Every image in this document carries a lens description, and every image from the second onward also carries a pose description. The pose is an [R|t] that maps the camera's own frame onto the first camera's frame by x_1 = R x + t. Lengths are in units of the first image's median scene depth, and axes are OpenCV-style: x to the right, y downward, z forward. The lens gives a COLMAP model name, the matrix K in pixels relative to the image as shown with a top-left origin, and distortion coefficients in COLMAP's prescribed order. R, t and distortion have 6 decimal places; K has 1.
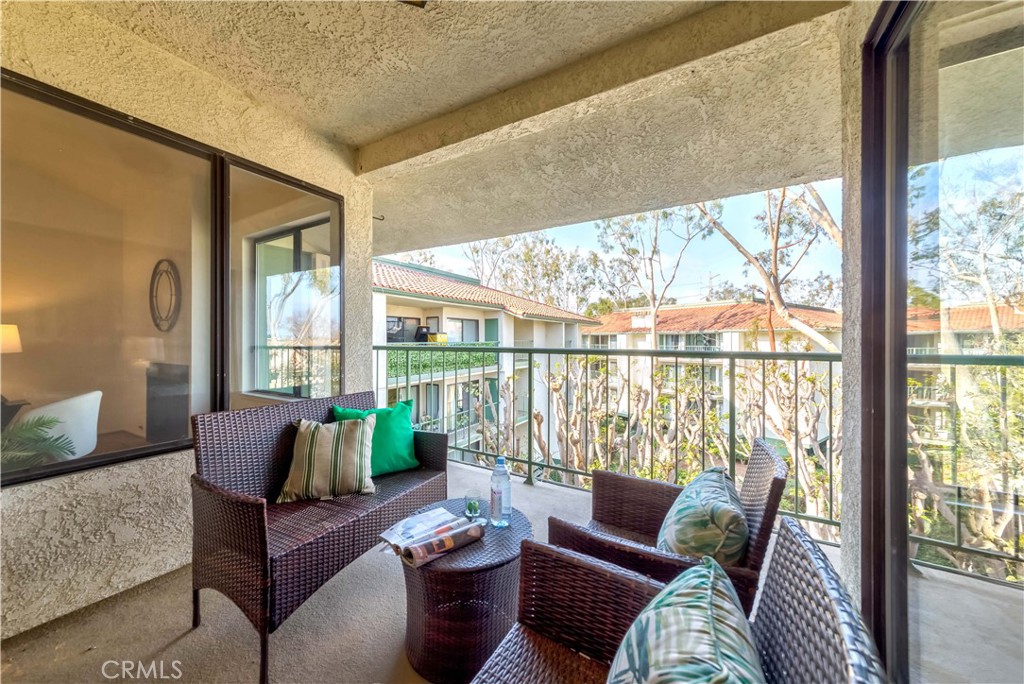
lens RADIAL K [[367.3, 0, 501.1], [0, 367.3, 338.6], [0, 0, 1]] dist [-0.002342, 0.000965]
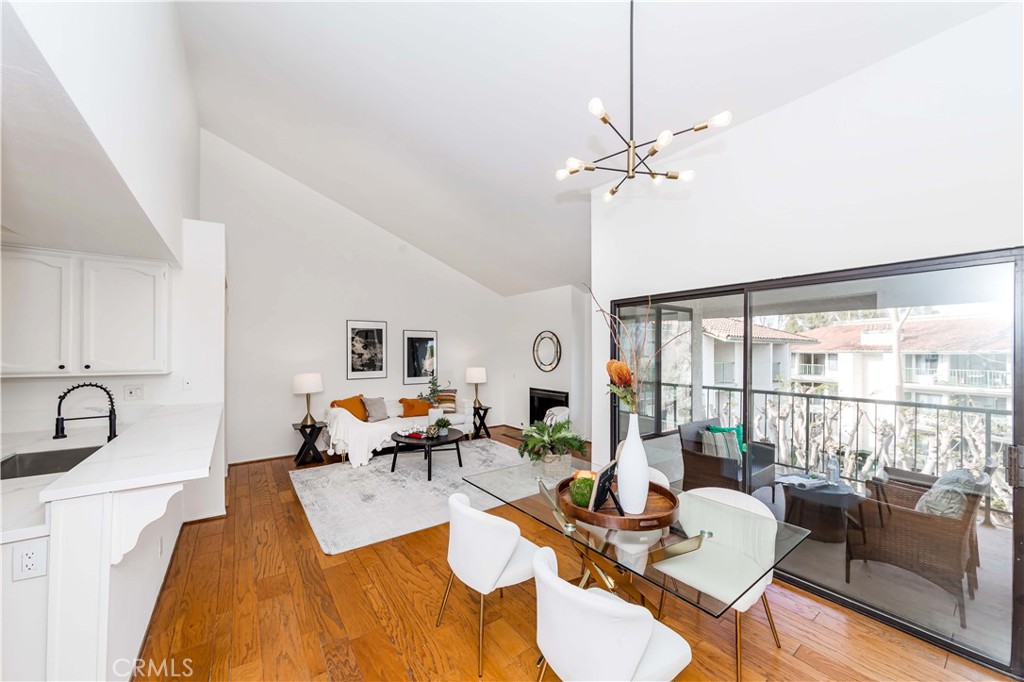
lens RADIAL K [[381.0, 0, 509.9], [0, 381.0, 350.4], [0, 0, 1]] dist [-0.001481, -0.000201]
pose [[0.923758, 0.007560, -0.382902, -0.638017], [-0.007938, 0.999968, 0.000593, -0.185584], [0.382894, 0.002492, 0.923789, -1.268509]]
